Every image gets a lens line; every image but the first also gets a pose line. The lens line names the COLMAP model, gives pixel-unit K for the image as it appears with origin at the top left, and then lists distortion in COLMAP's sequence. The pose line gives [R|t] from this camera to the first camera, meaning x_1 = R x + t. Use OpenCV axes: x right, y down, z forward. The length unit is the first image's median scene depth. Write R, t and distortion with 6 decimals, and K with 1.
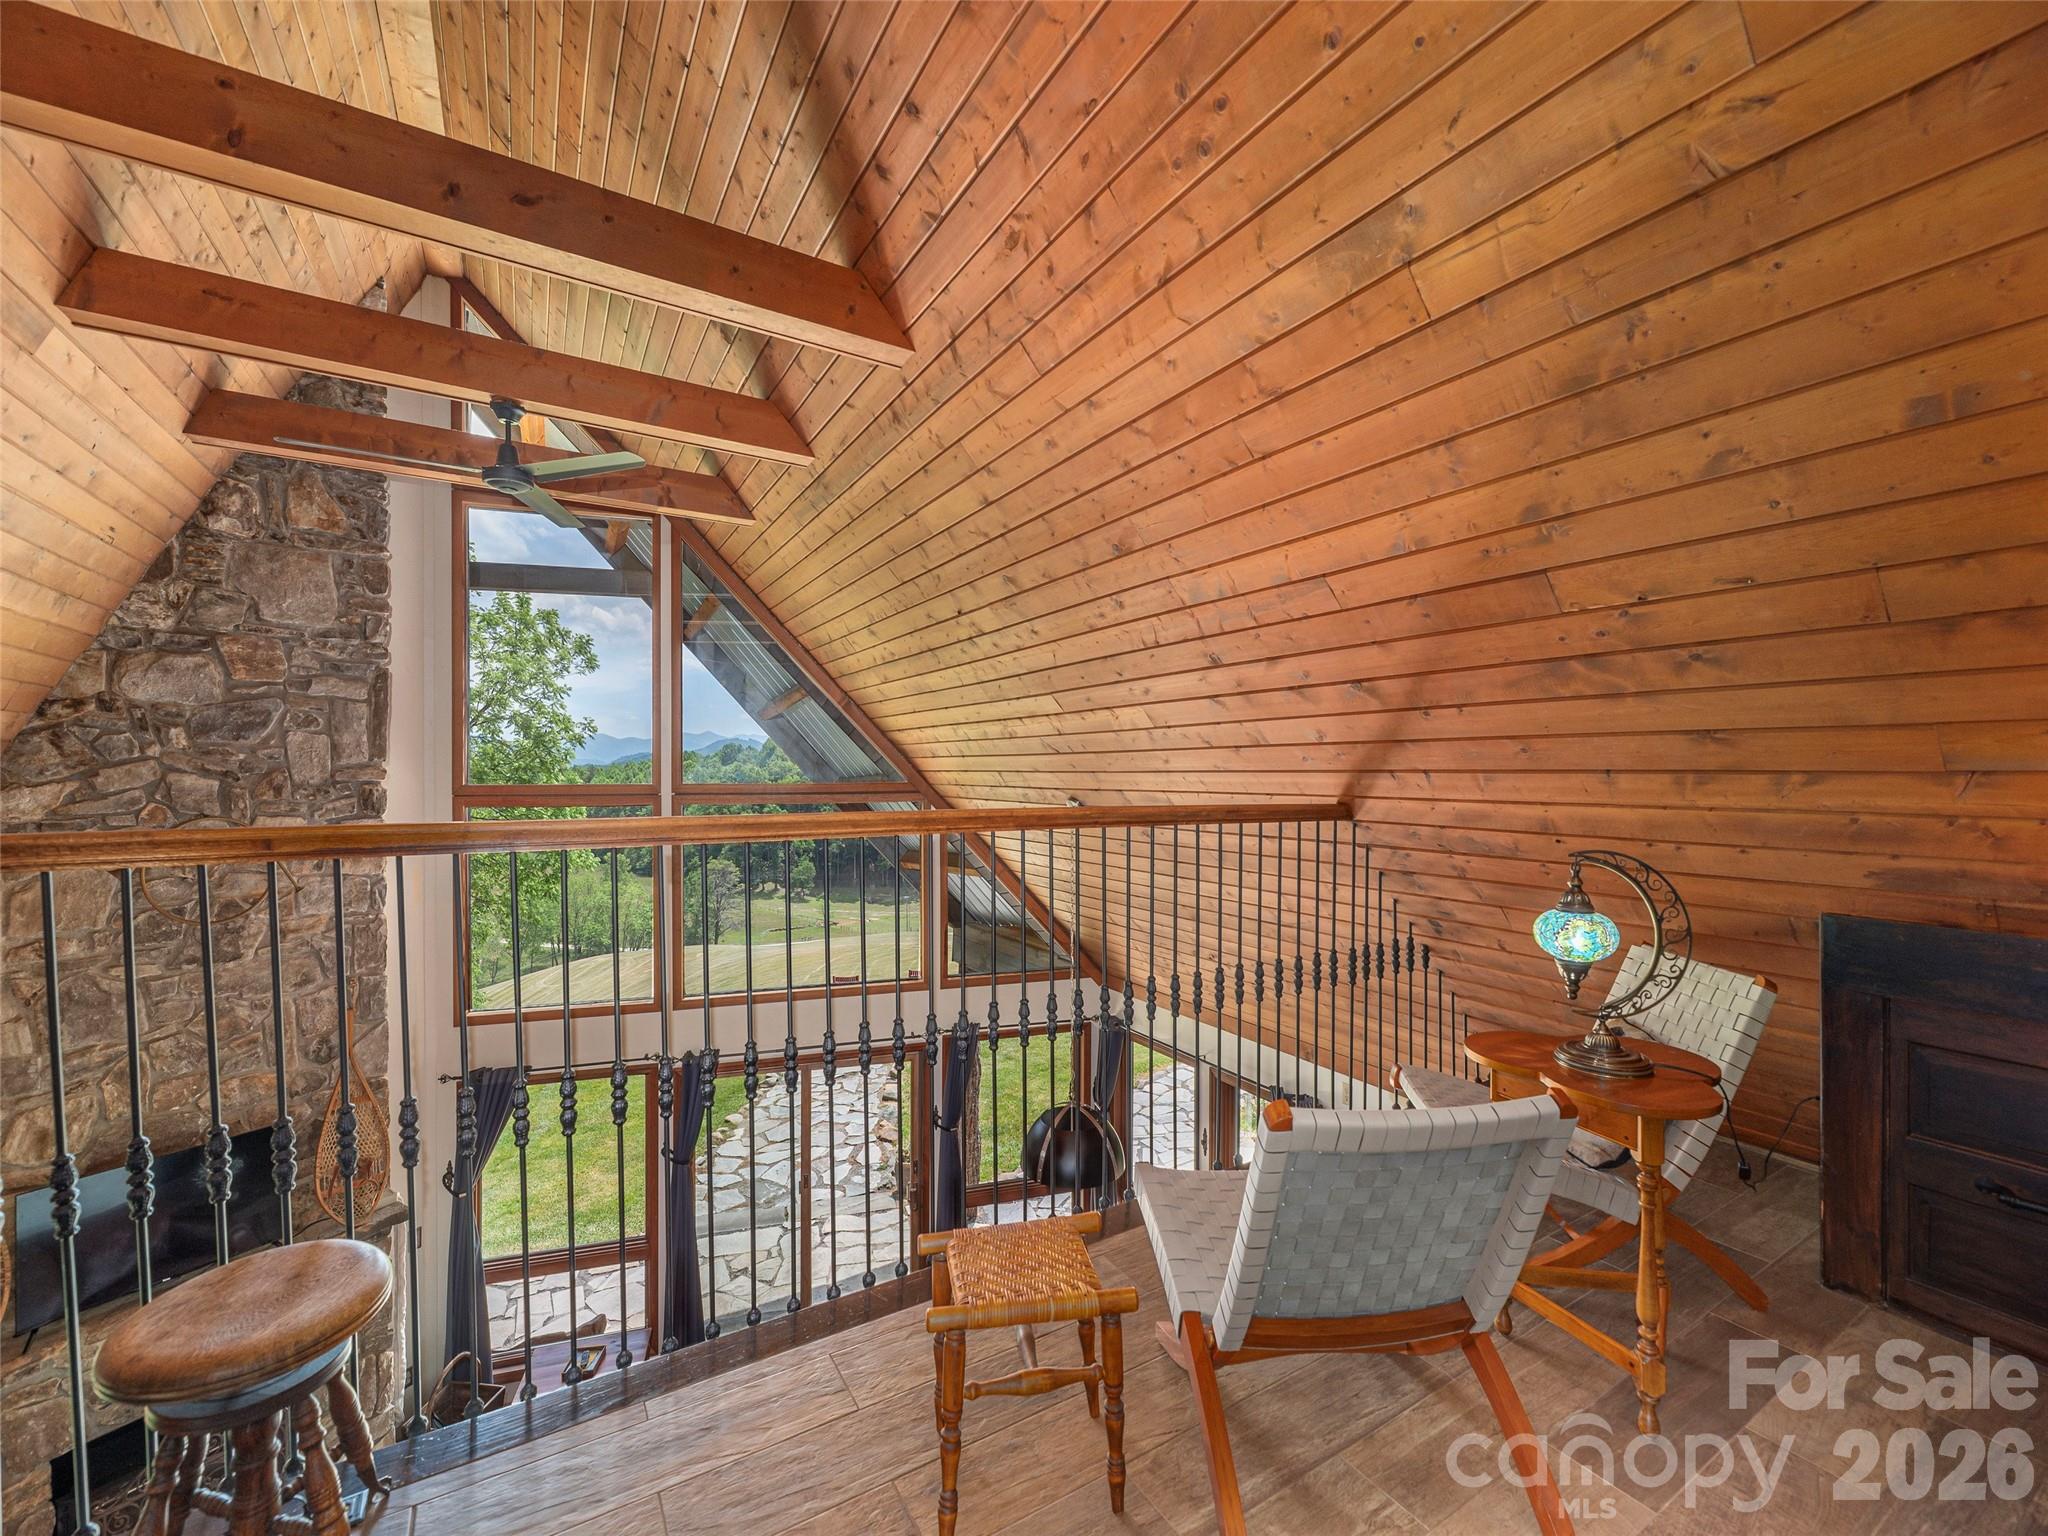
lens RADIAL K [[830.4, 0, 1025.4], [0, 830.4, 768.5], [0, 0, 1]] dist [-0.003790, 0.001093]
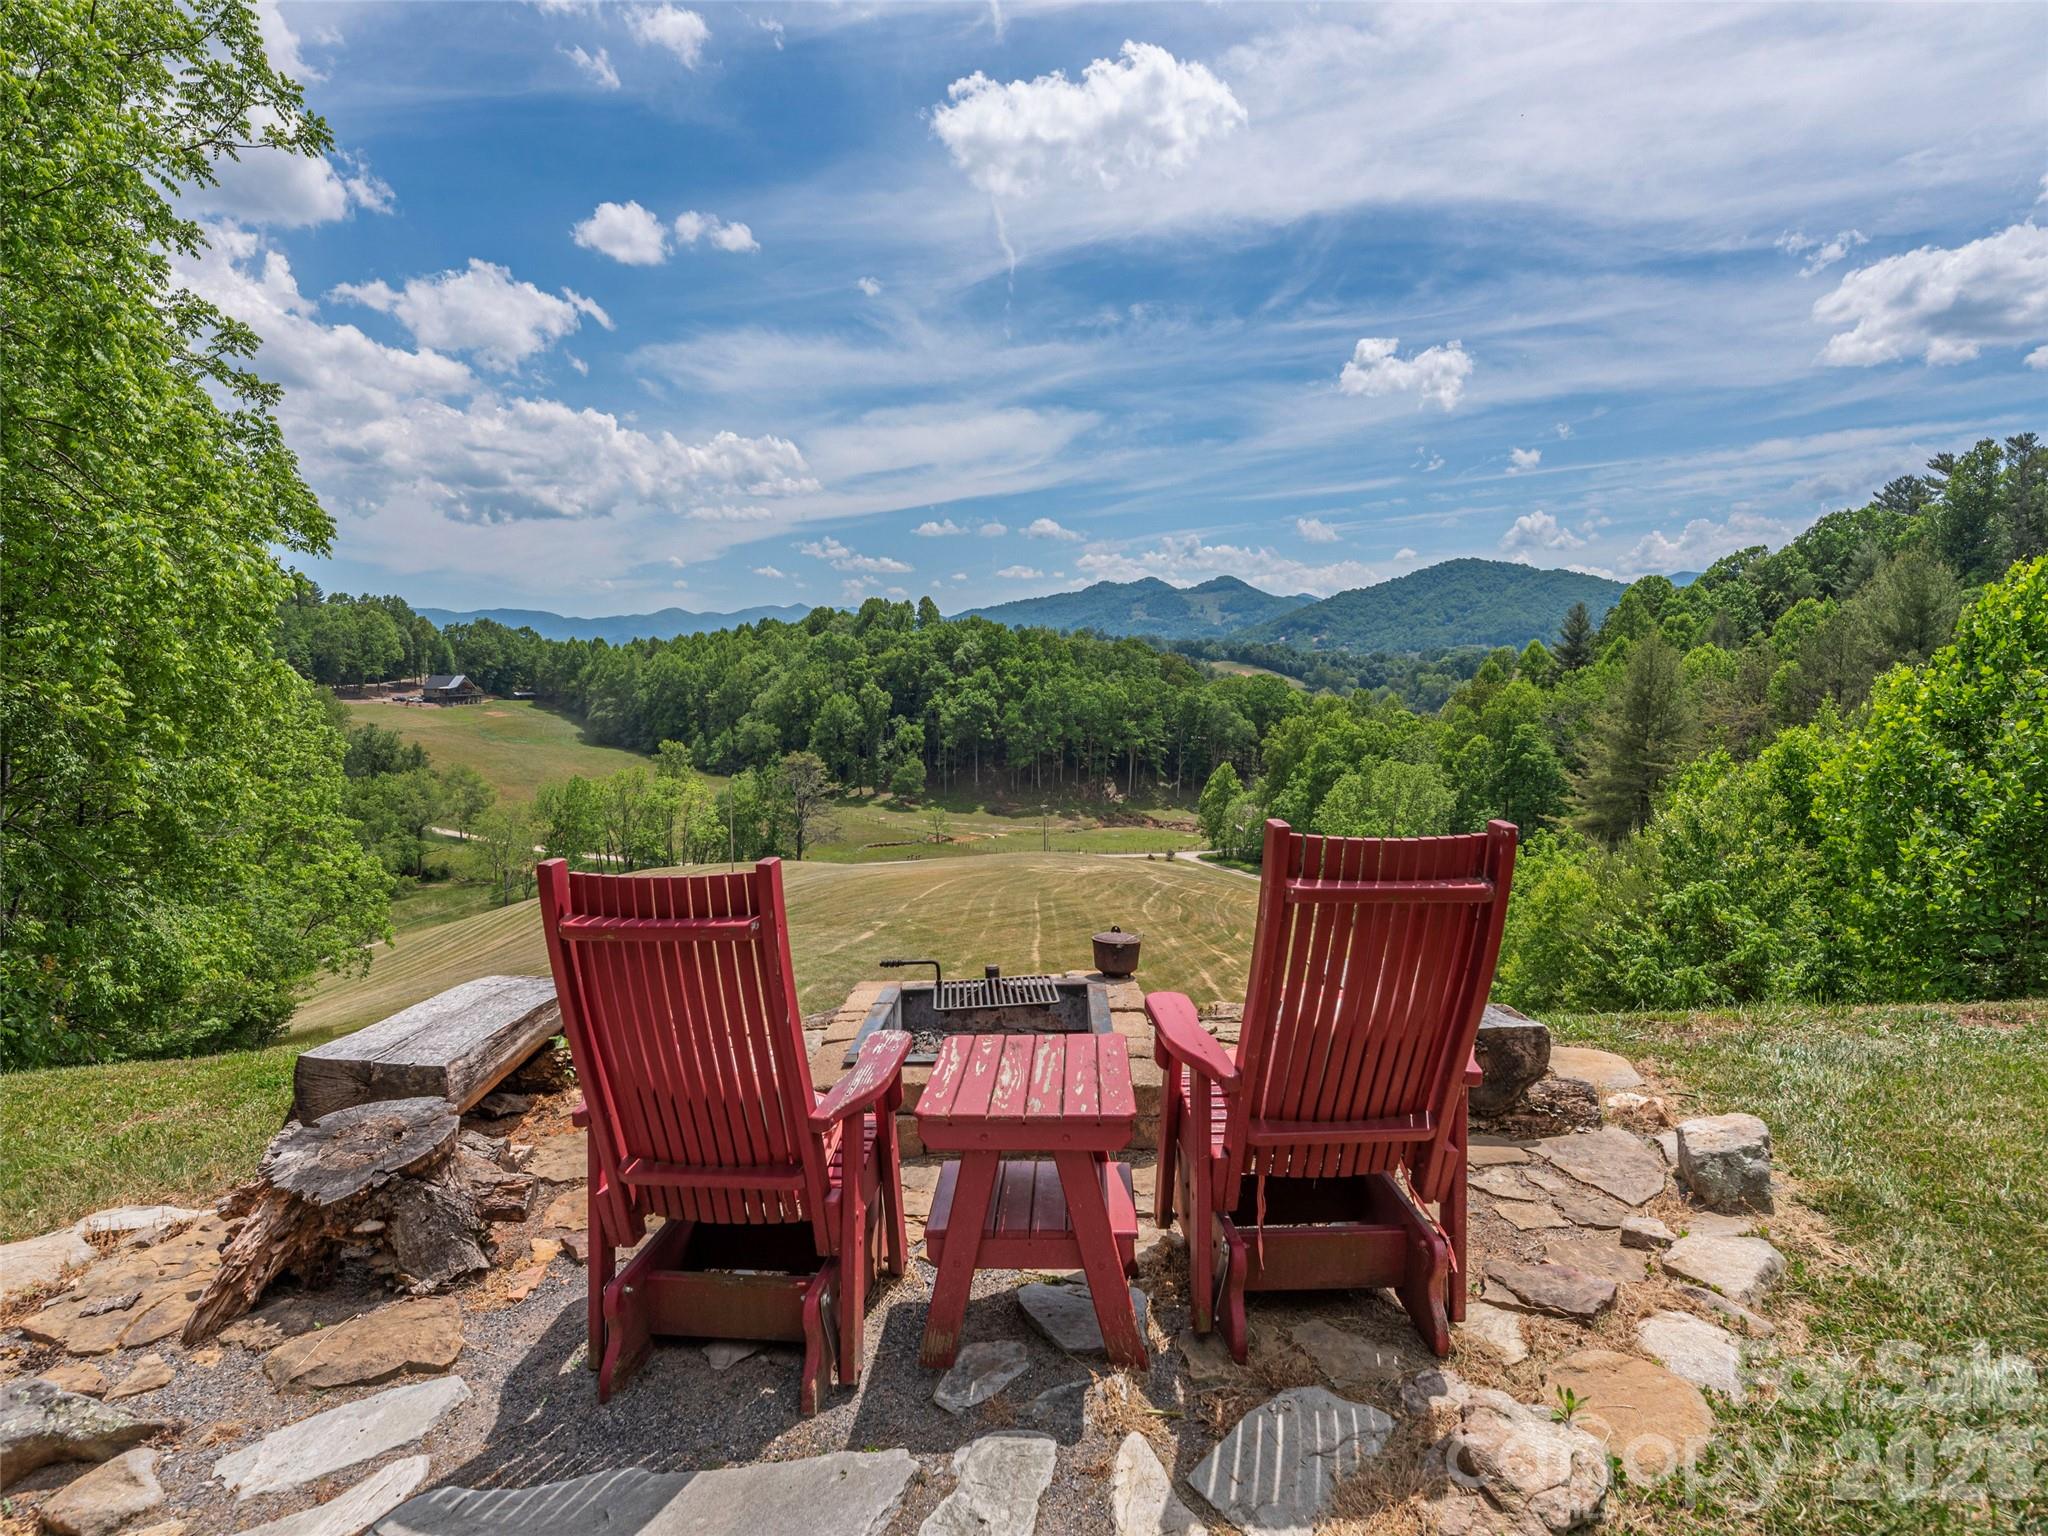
lens RADIAL K [[1071.4, 0, 1019.6], [0, 1071.4, 747.2], [0, 0, 1]] dist [0.002488, -0.002668]
pose [[0.986692, 0.014638, -0.161938, -0.557556], [-0.000219, 0.996059, 0.088697, 0.769267], [0.162598, -0.087481, 0.982807, 2.794226]]
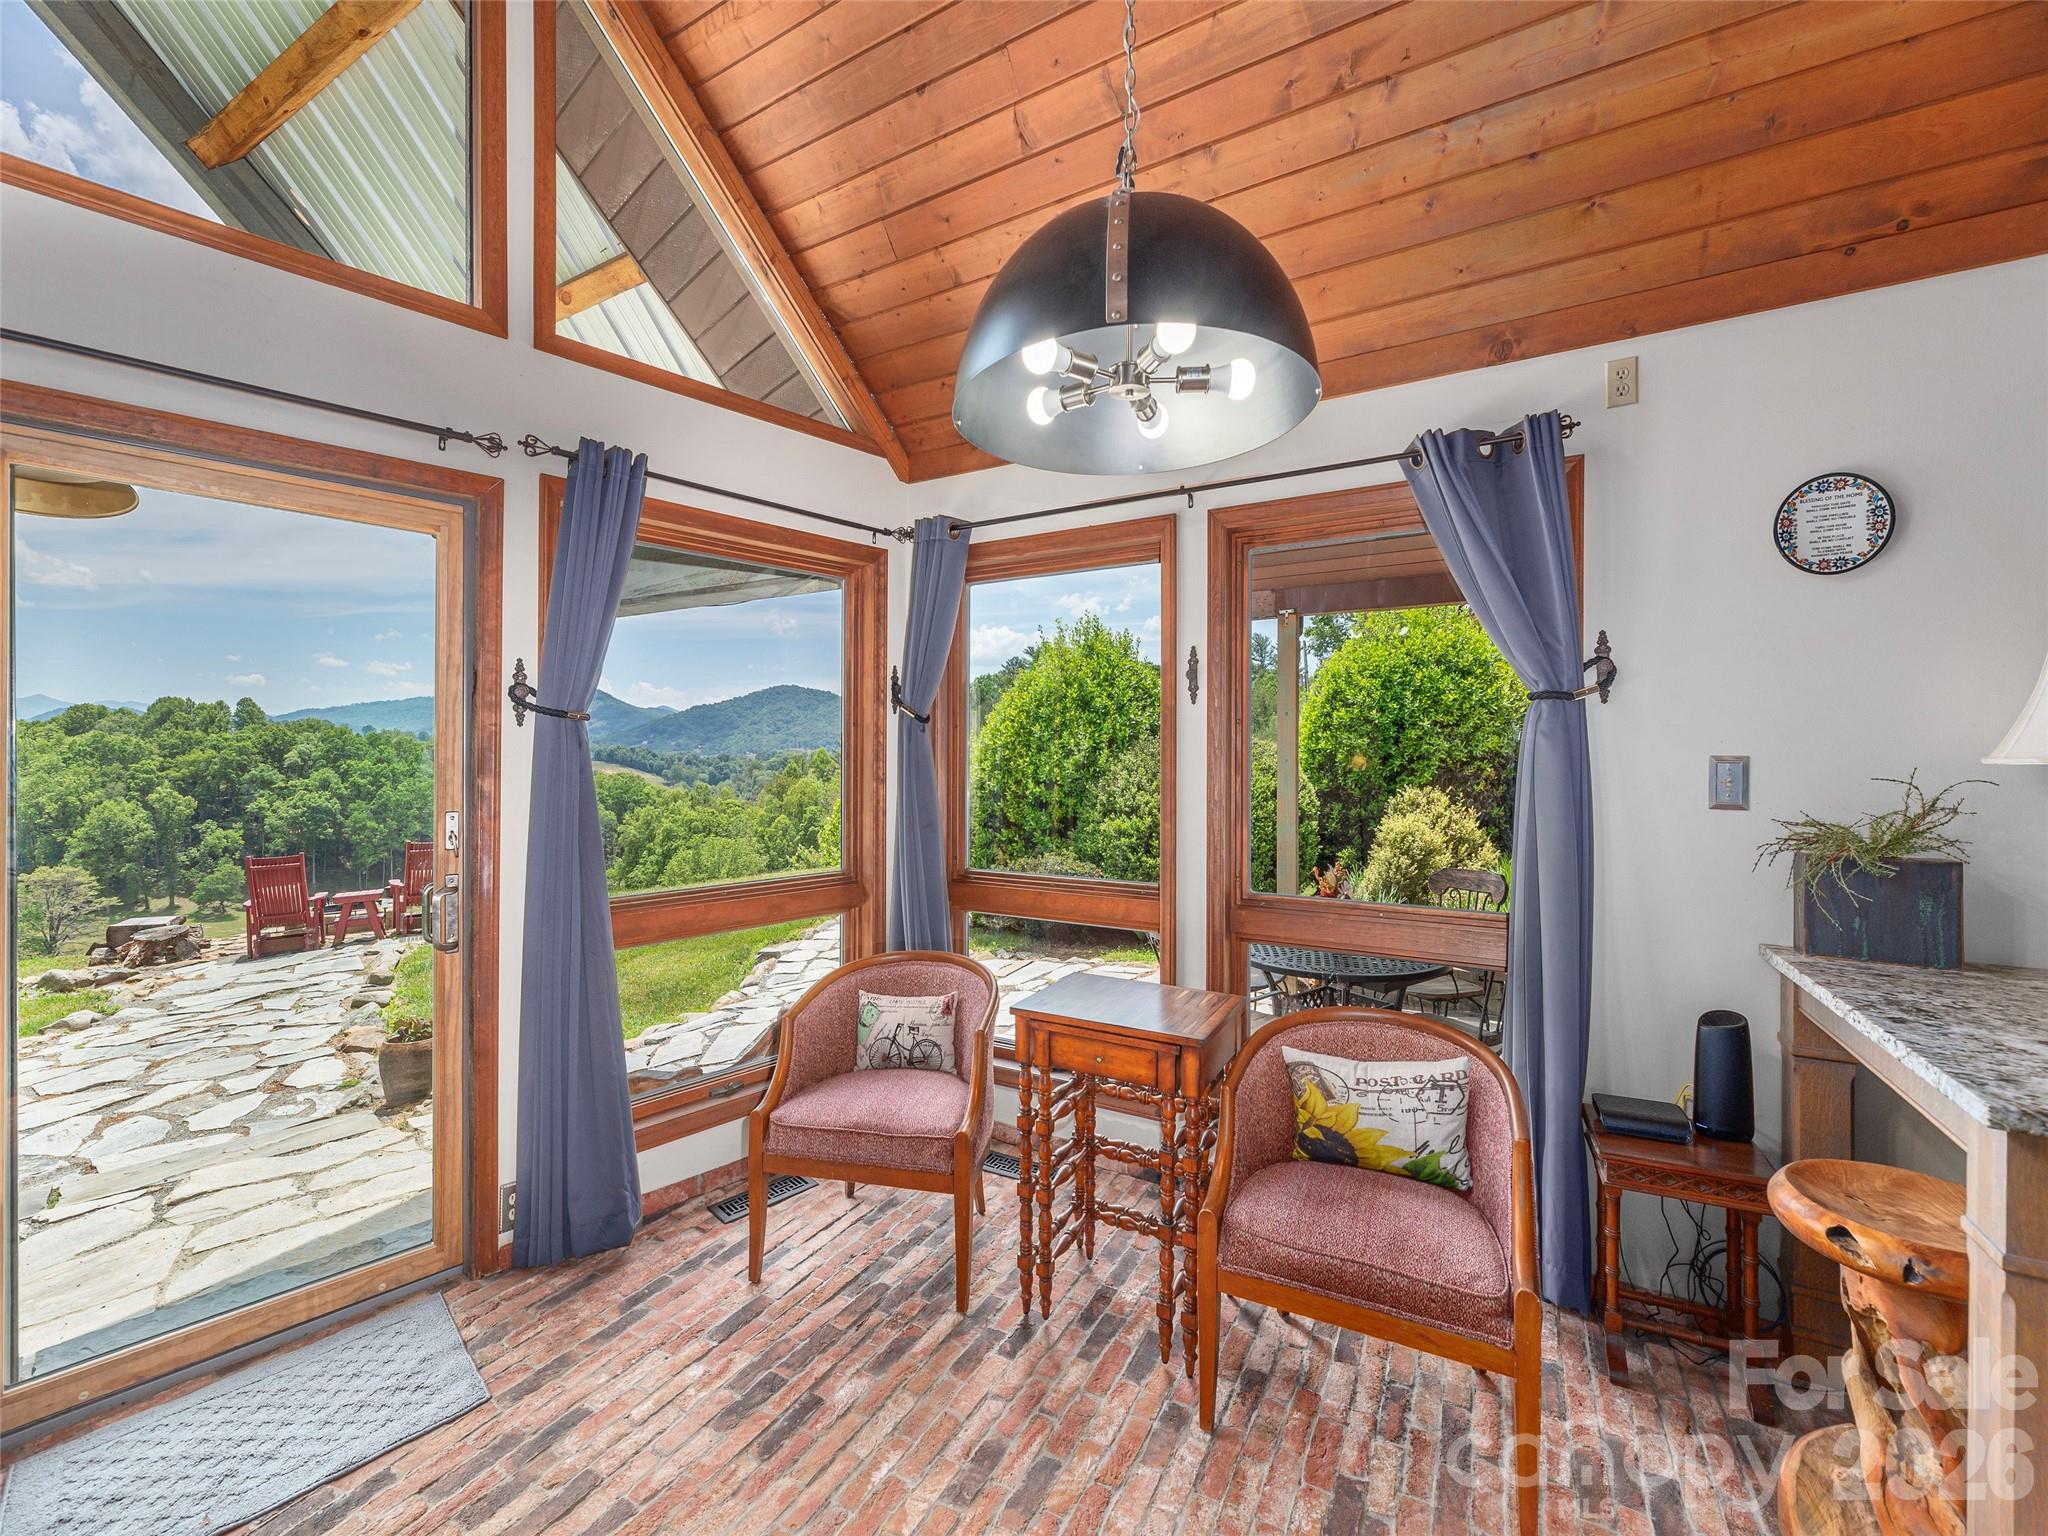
lens RADIAL K [[830.4, 0, 1030.8], [0, 830.4, 757.6], [0, 0, 1]] dist [-0.003790, 0.001093]
pose [[0.873010, 0.000689, 0.487702, -0.126688], [-0.003219, 0.999985, 0.004350, 0.627032], [-0.487691, -0.005367, 0.873000, 0.807142]]
